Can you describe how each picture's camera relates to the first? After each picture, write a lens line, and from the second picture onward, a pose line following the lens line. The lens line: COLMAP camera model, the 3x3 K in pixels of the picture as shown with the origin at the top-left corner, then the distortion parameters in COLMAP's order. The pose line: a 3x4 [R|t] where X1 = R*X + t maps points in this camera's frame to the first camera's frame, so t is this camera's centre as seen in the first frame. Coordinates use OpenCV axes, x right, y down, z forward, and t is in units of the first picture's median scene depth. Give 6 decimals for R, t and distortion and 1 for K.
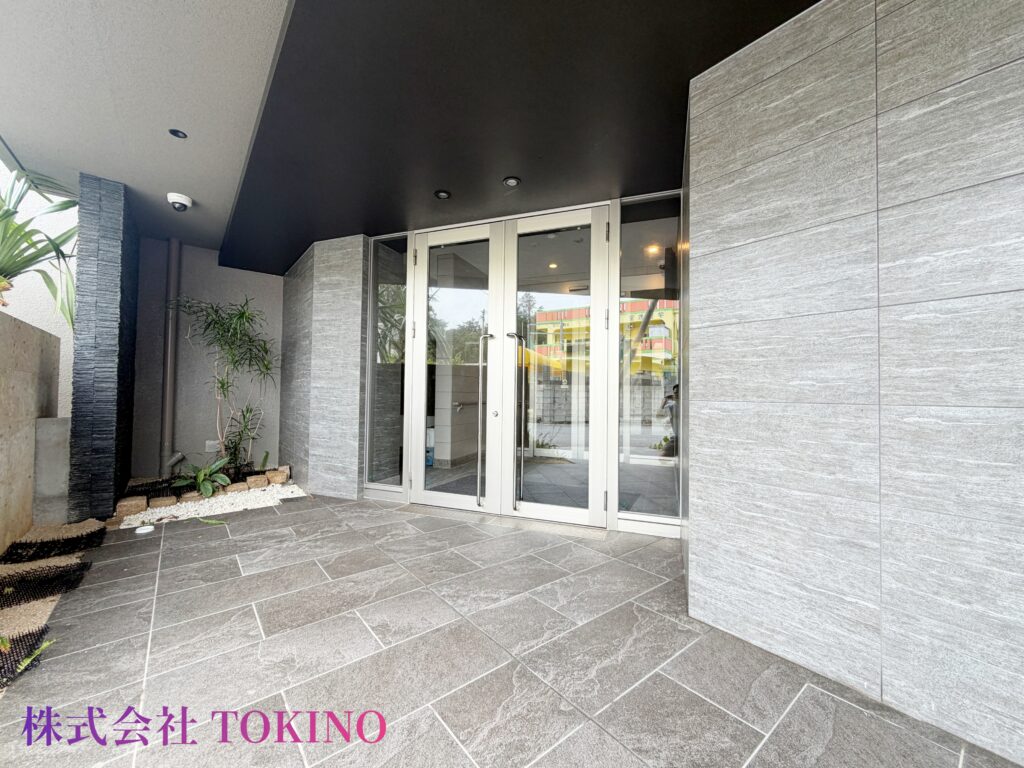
lens RADIAL K [[408.7, 0, 509.4], [0, 408.7, 383.9], [0, 0, 1]] dist [-0.001146, -0.000268]
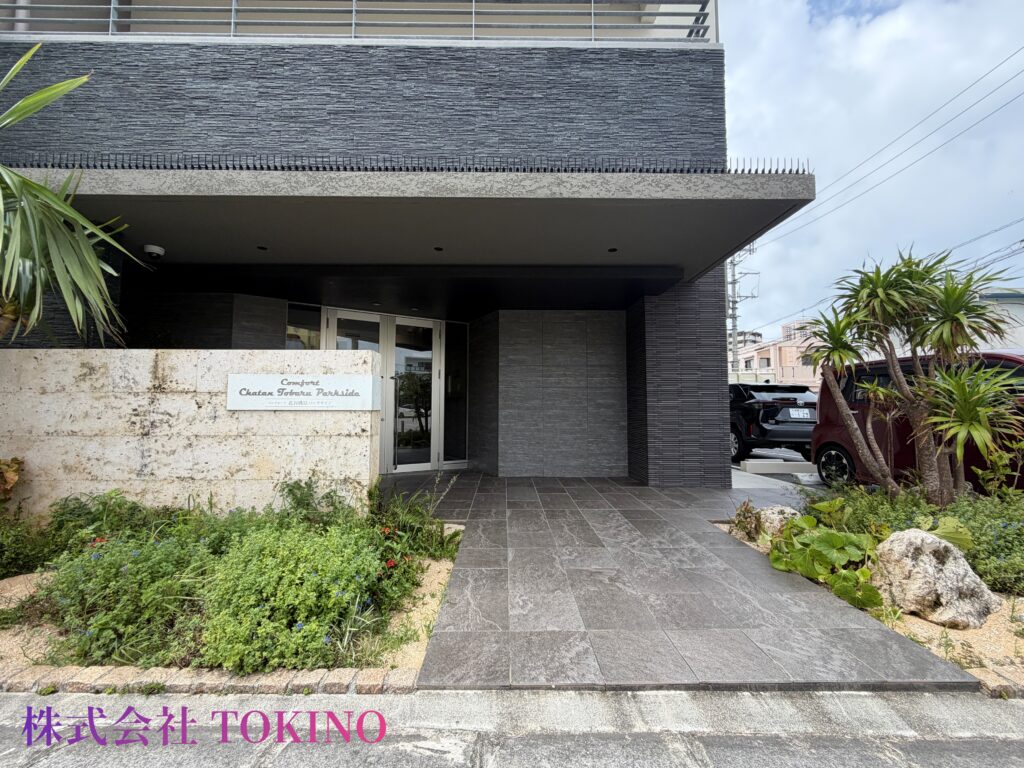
lens RADIAL K [[408.7, 0, 509.4], [0, 408.7, 383.9], [0, 0, 1]] dist [-0.001146, -0.000268]
pose [[0.619371, 0.037992, 0.784179, -1.324550], [-0.010202, 0.999134, -0.040348, -0.023111], [-0.785032, 0.016990, 0.619222, -0.689526]]
